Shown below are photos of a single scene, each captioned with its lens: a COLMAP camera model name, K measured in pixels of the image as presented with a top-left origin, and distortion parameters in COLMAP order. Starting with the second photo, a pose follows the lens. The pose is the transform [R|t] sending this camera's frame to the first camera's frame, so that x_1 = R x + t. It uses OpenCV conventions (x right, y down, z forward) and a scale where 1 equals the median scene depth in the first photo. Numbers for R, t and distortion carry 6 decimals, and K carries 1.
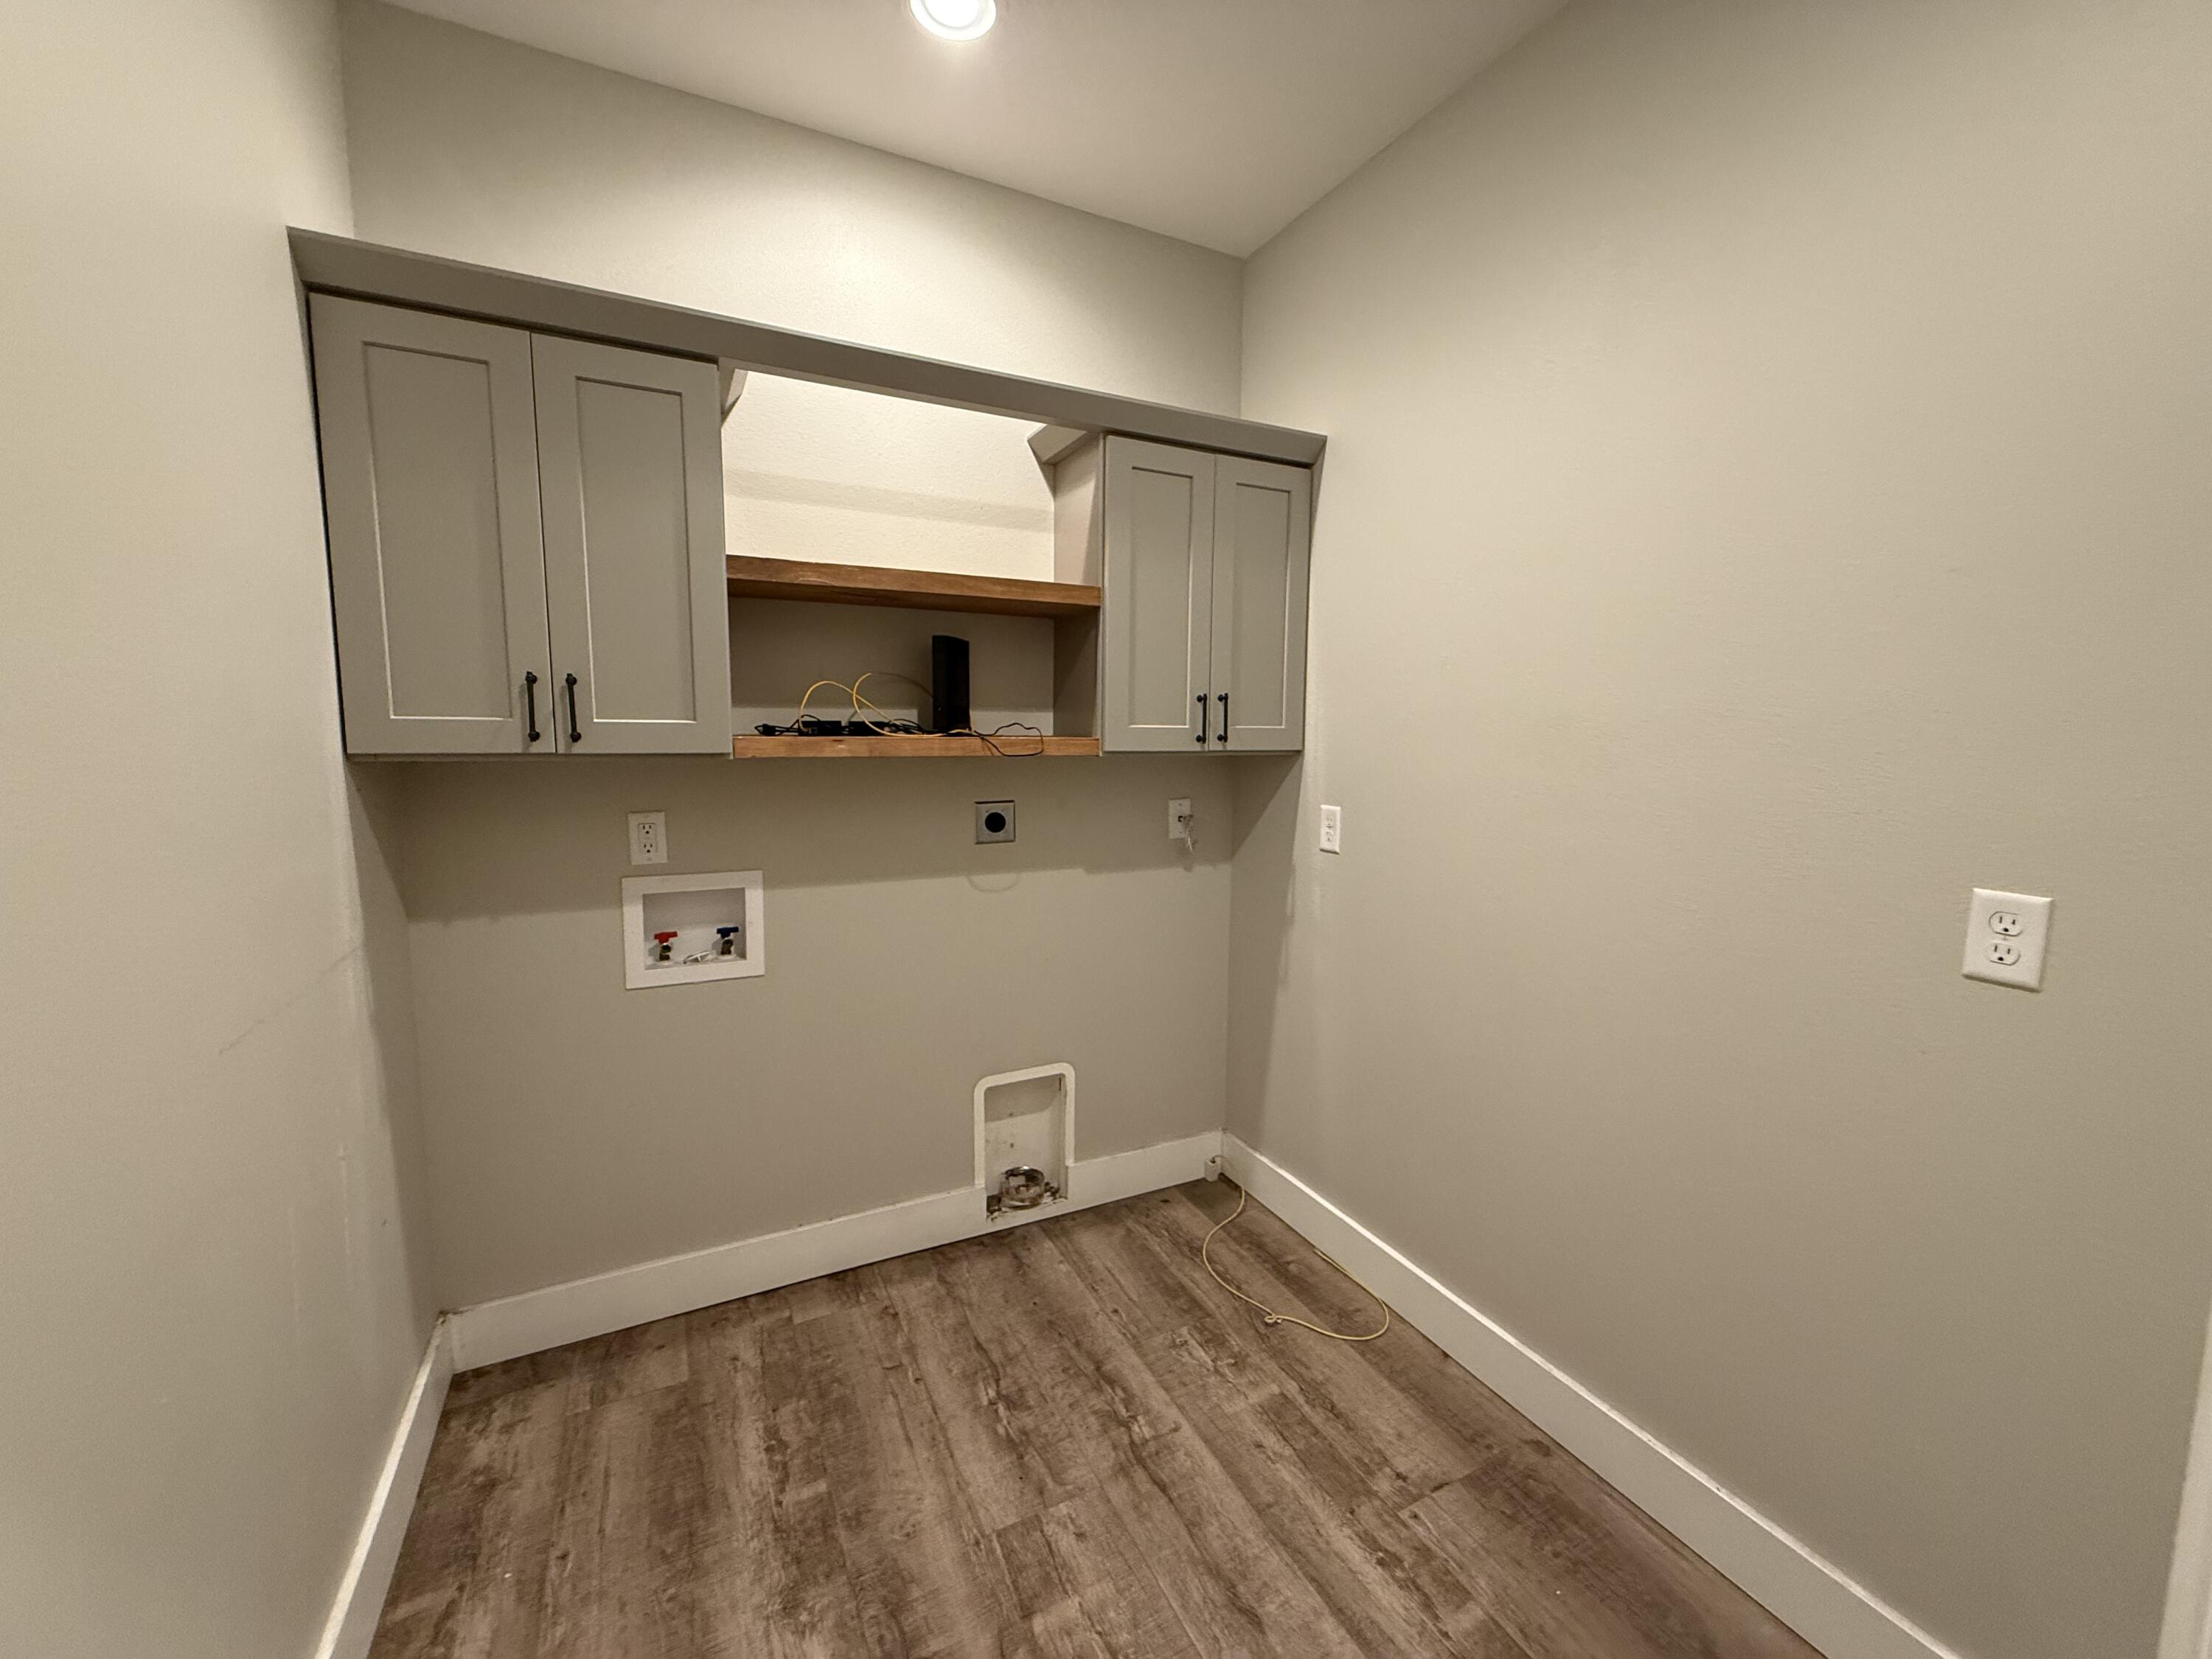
lens RADIAL K [[881.3, 0, 1101.6], [0, 881.3, 829.7], [0, 0, 1]] dist [0.001492, 0.000136]
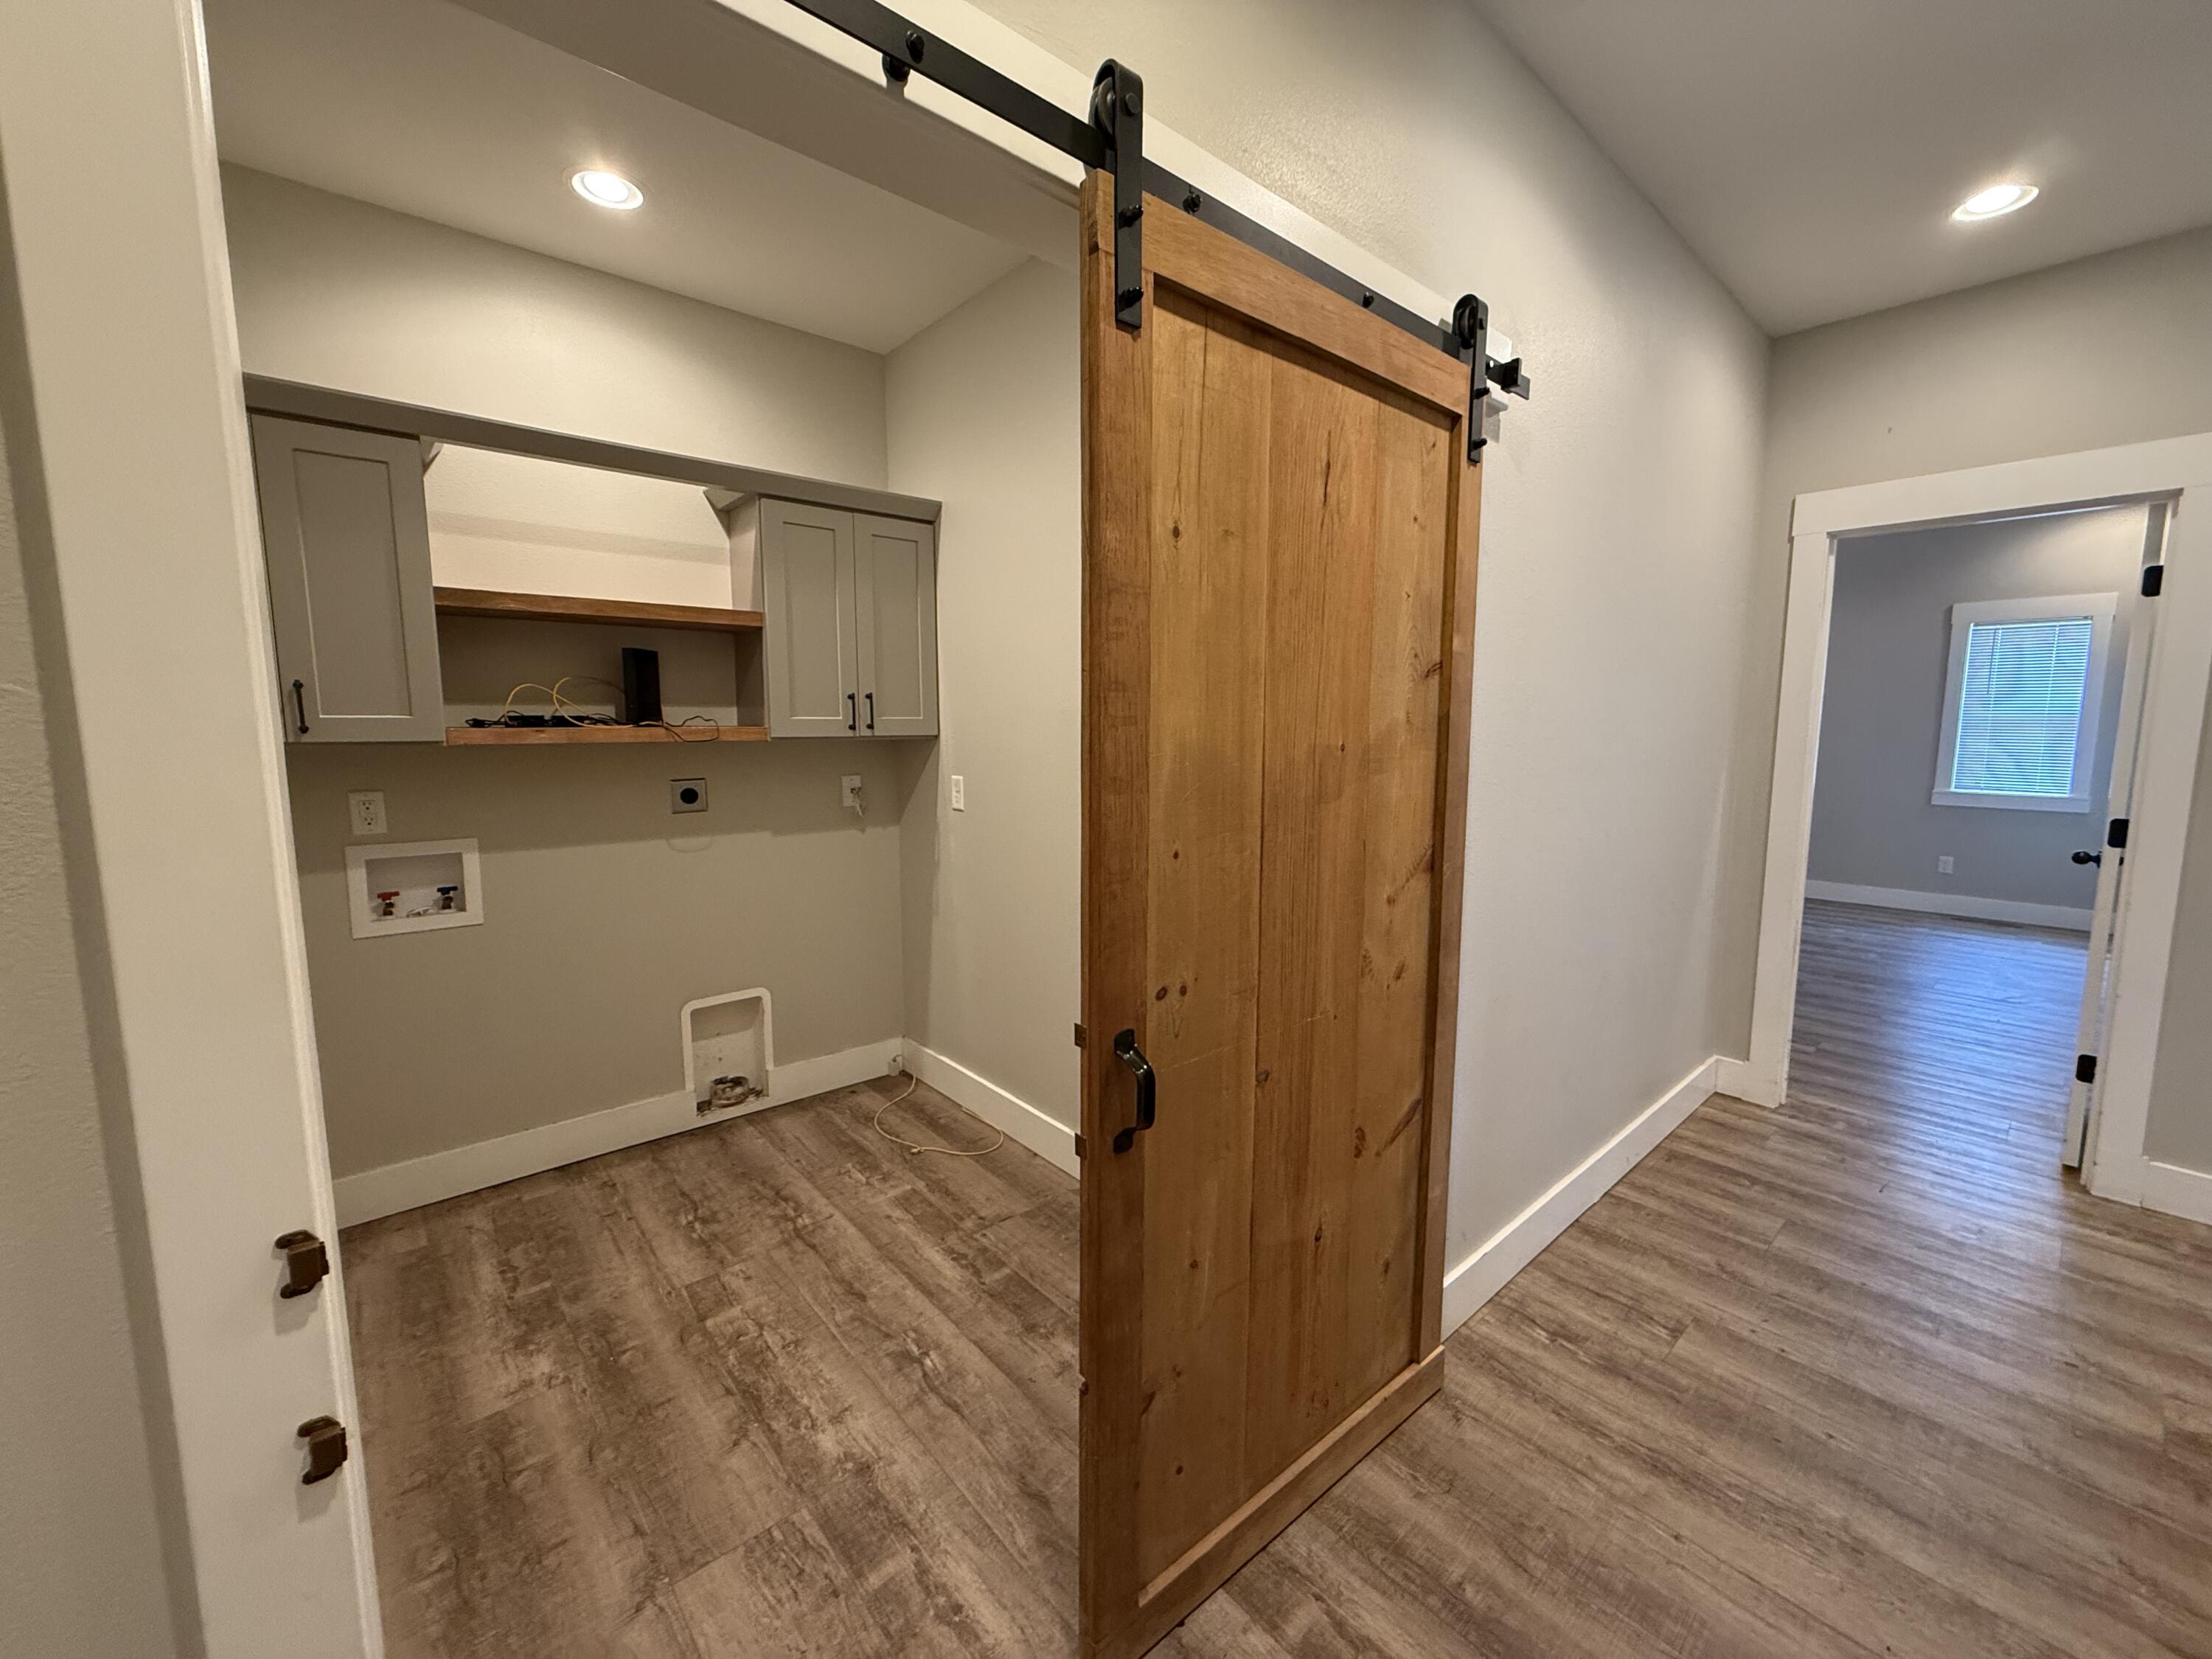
lens RADIAL K [[881.3, 0, 1102.4], [0, 881.3, 828.6], [0, 0, 1]] dist [0.001492, 0.000136]
pose [[0.969549, -0.037793, 0.241963, 0.163642], [0.036152, 0.999283, 0.011220, 0.051502], [-0.242214, -0.002131, 0.970221, -0.407068]]
